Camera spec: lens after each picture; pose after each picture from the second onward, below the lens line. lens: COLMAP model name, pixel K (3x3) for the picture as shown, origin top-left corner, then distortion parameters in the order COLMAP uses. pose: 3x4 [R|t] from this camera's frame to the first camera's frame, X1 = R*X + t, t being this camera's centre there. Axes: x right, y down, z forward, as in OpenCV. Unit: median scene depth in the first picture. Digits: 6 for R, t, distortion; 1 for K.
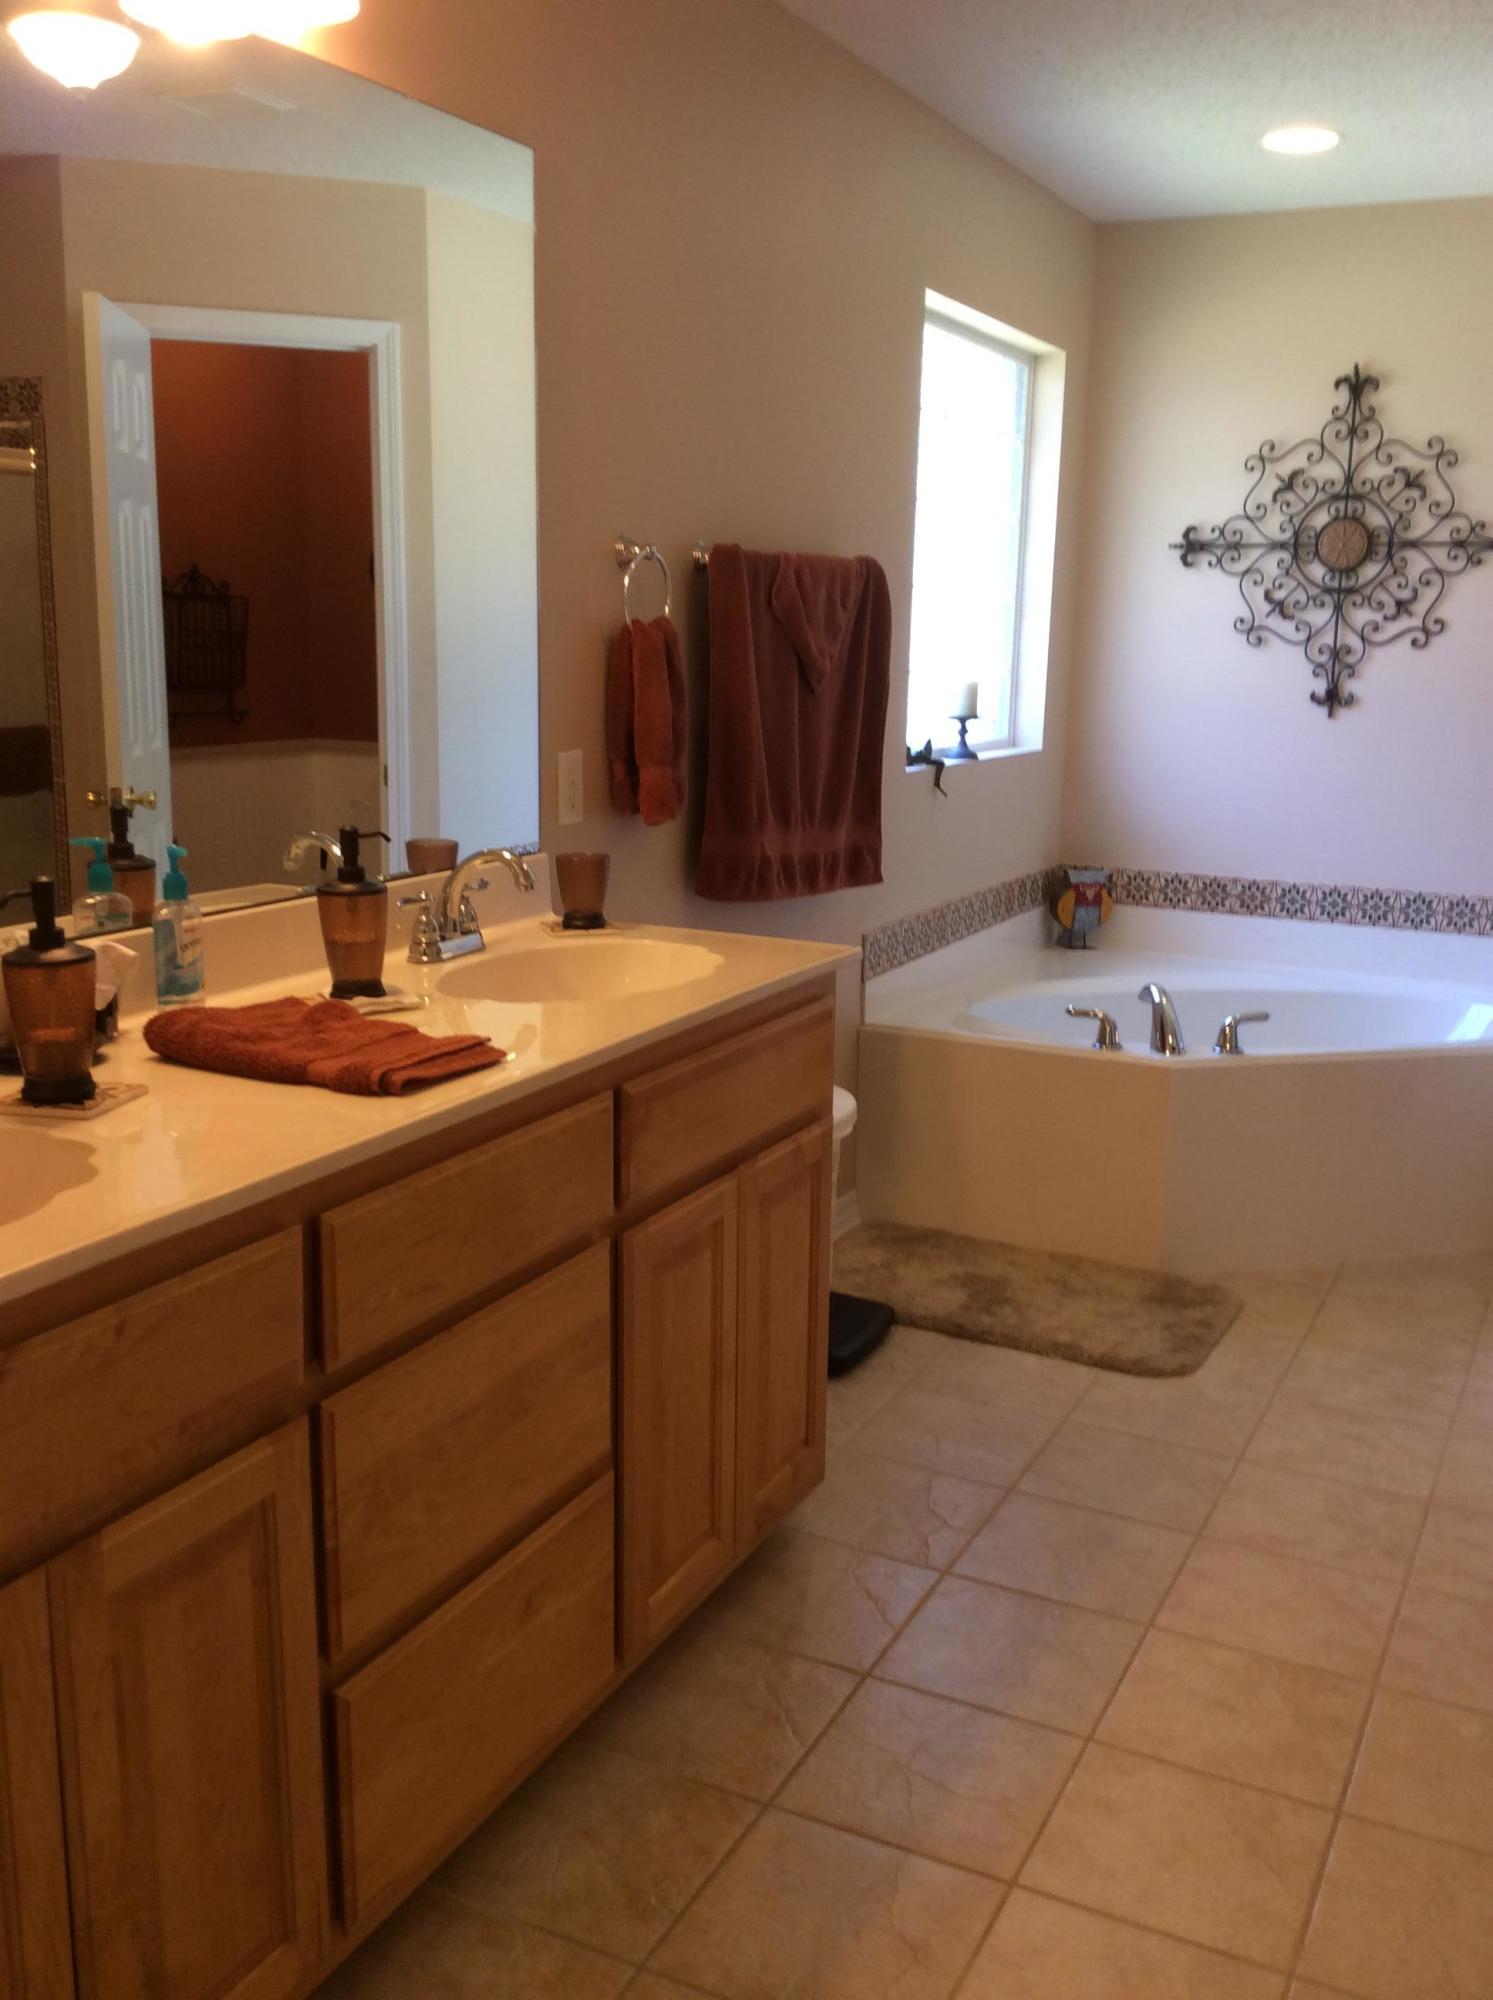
lens RADIAL K [[1847.2, 0, 739.3], [0, 1847.2, 1016.7], [0, 0, 1]] dist [0.146181, -0.332442]
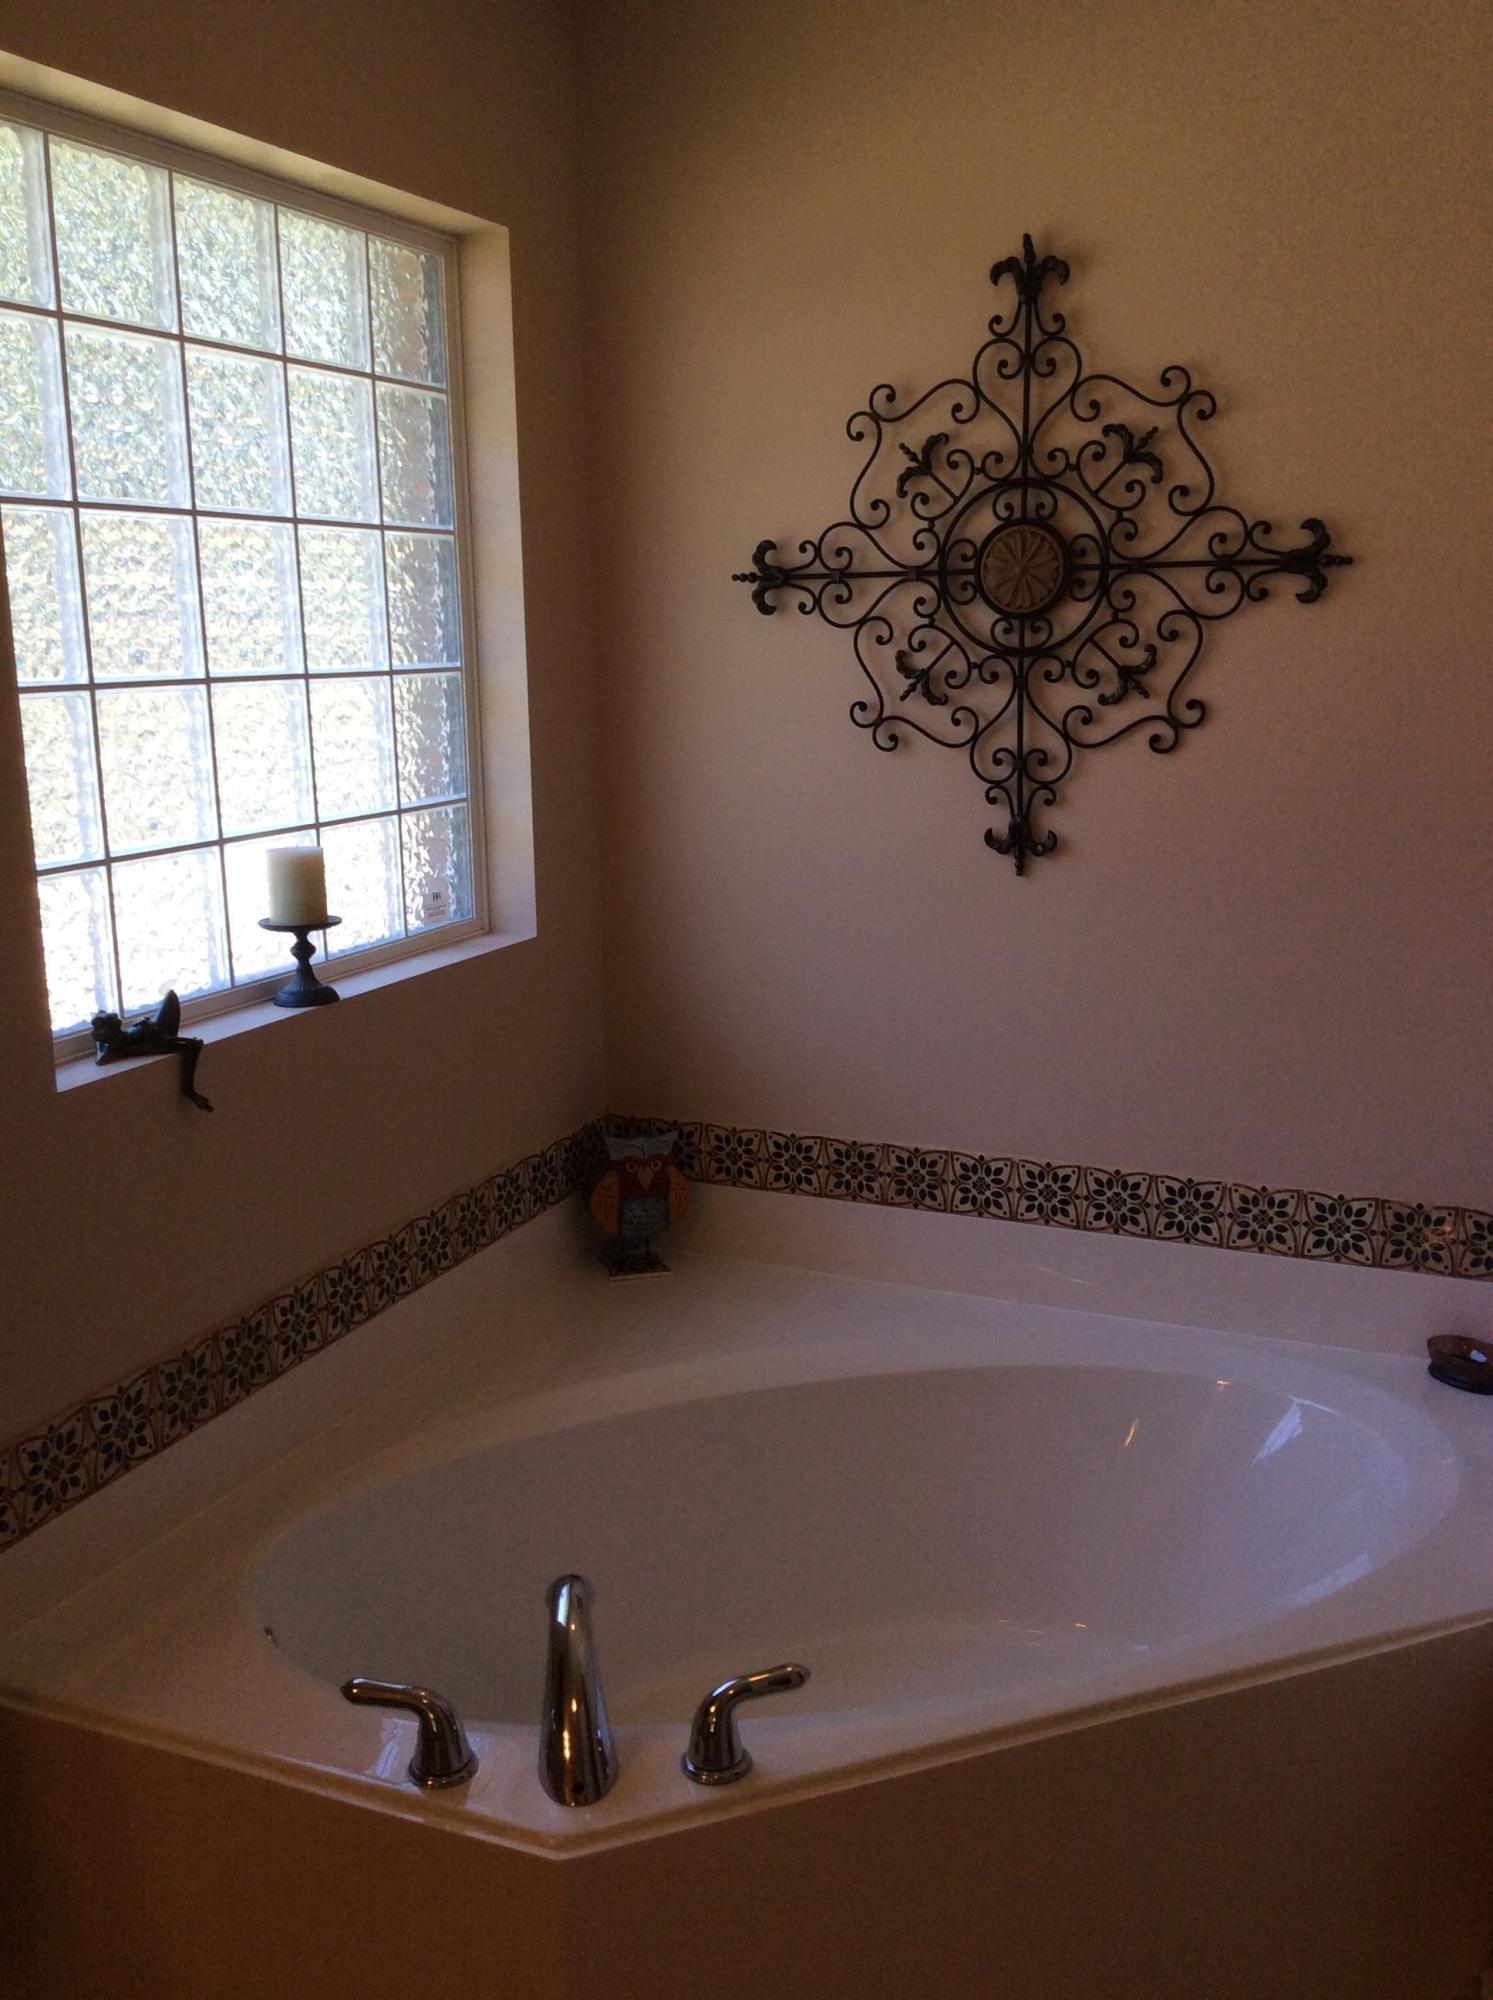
lens RADIAL K [[1810.6, 0, 747.9], [0, 1810.6, 1012.3], [0, 0, 1]] dist [0.124690, -0.243136]
pose [[0.997249, -0.044471, 0.059300, 0.202567], [0.044272, 0.999009, 0.004659, -0.126715], [-0.059448, -0.002021, 0.998229, 0.464446]]
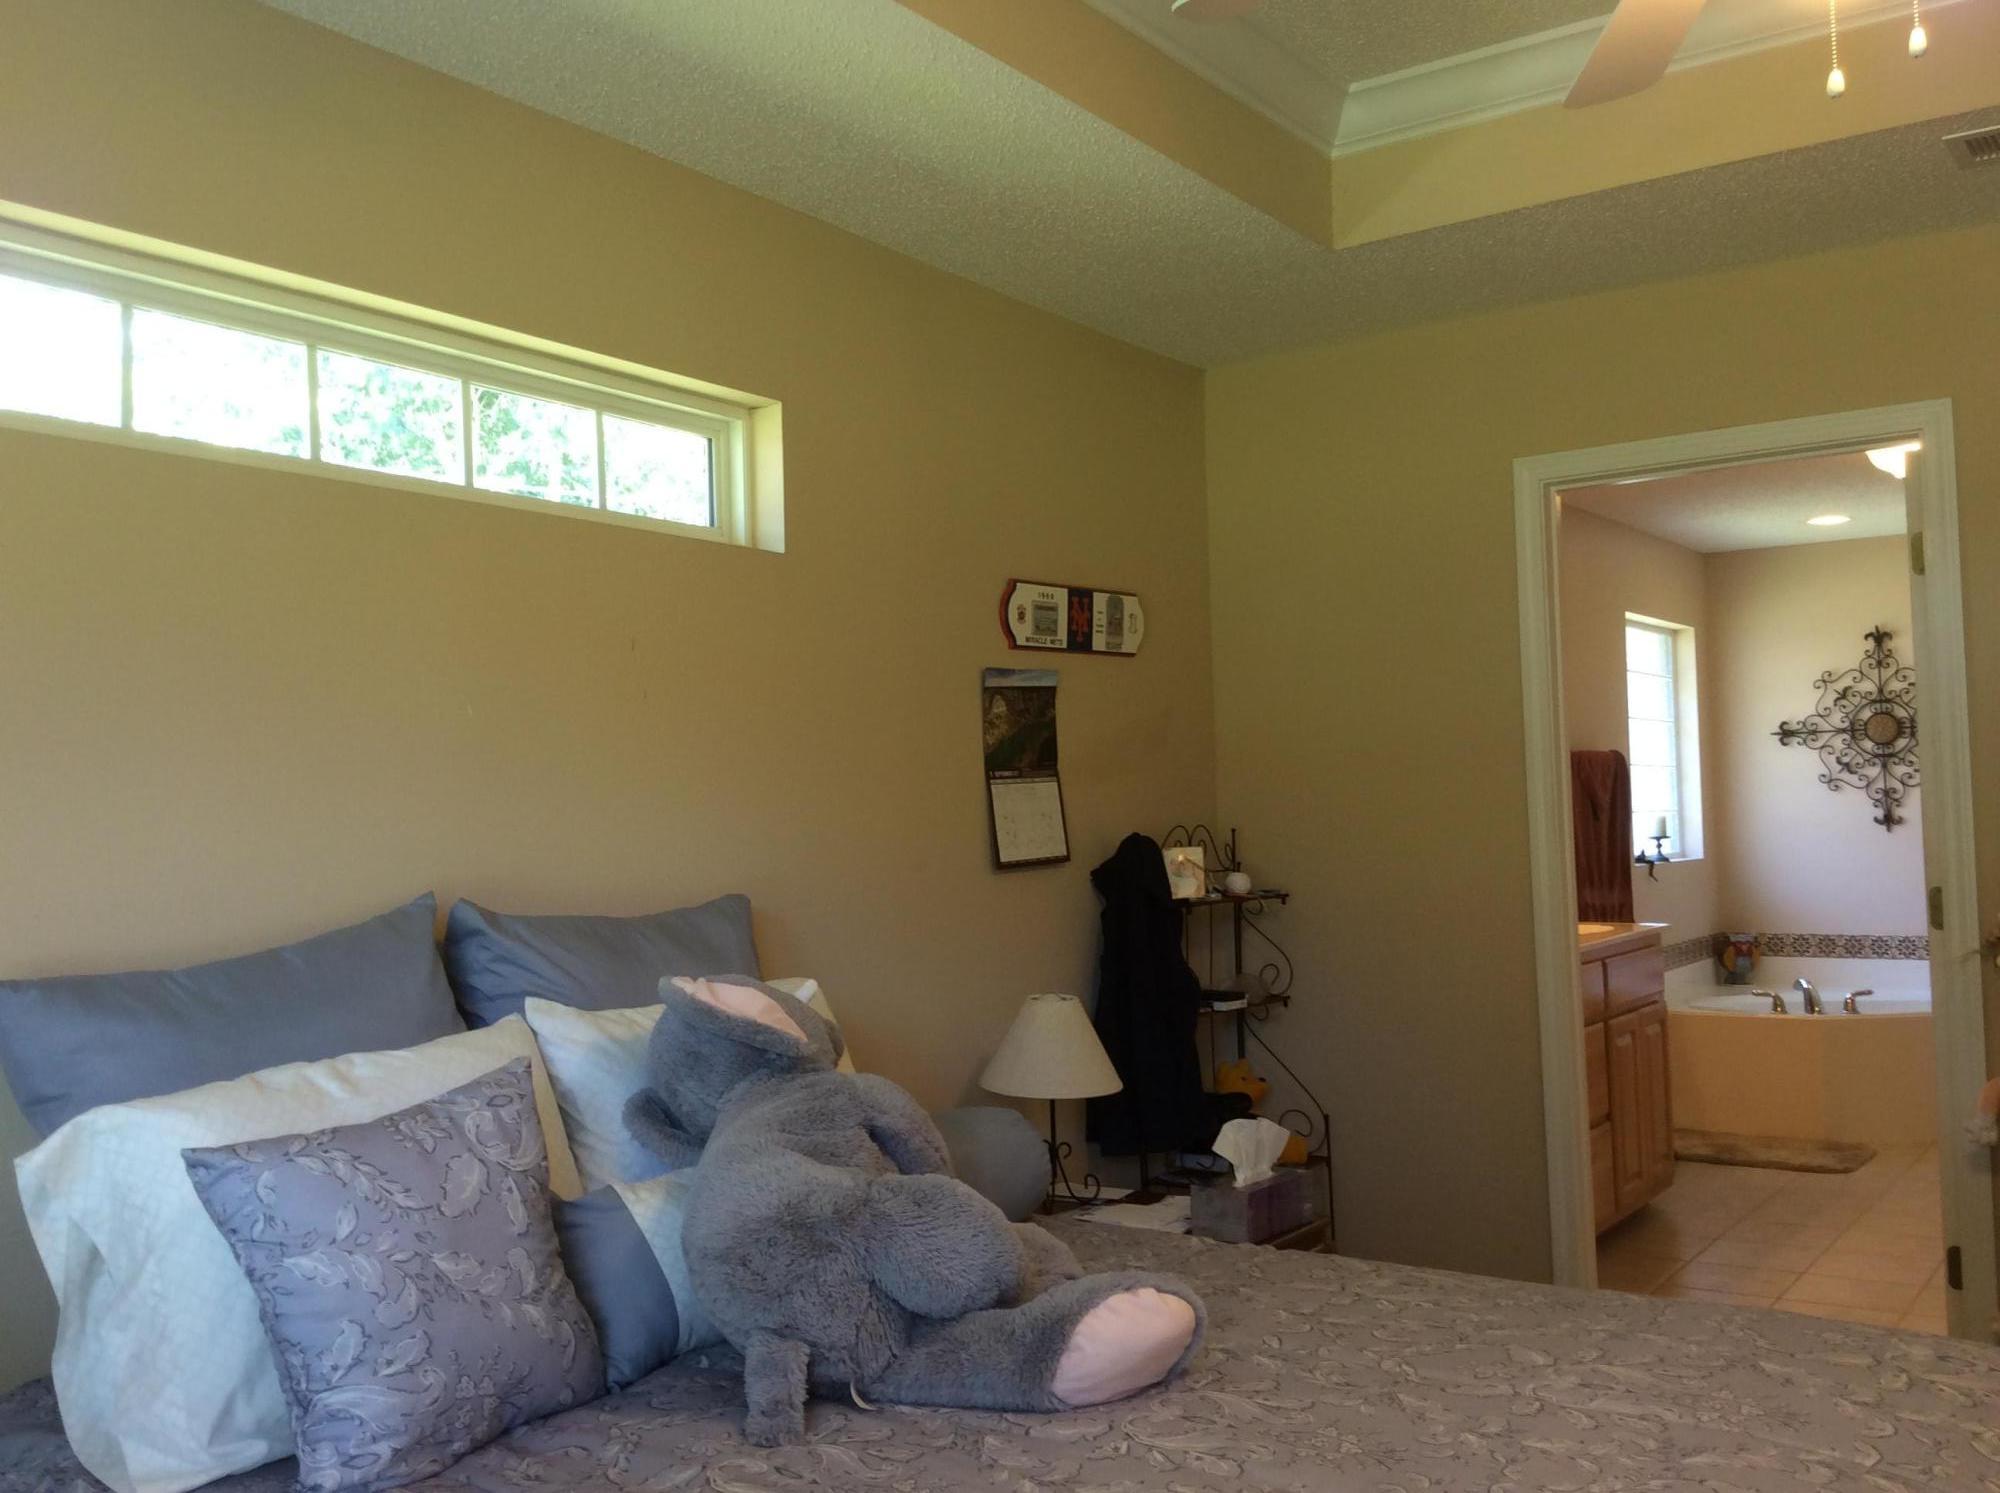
lens RADIAL K [[1847.2, 0, 1000.0], [0, 1847.2, 746.5], [0, 0, 1]] dist [0.146181, -0.332442]
pose [[0.988453, -0.050851, -0.142739, -0.211834], [0.014635, 0.969643, -0.244088, 0.156212], [0.150818, 0.239180, 0.959191, -0.701415]]
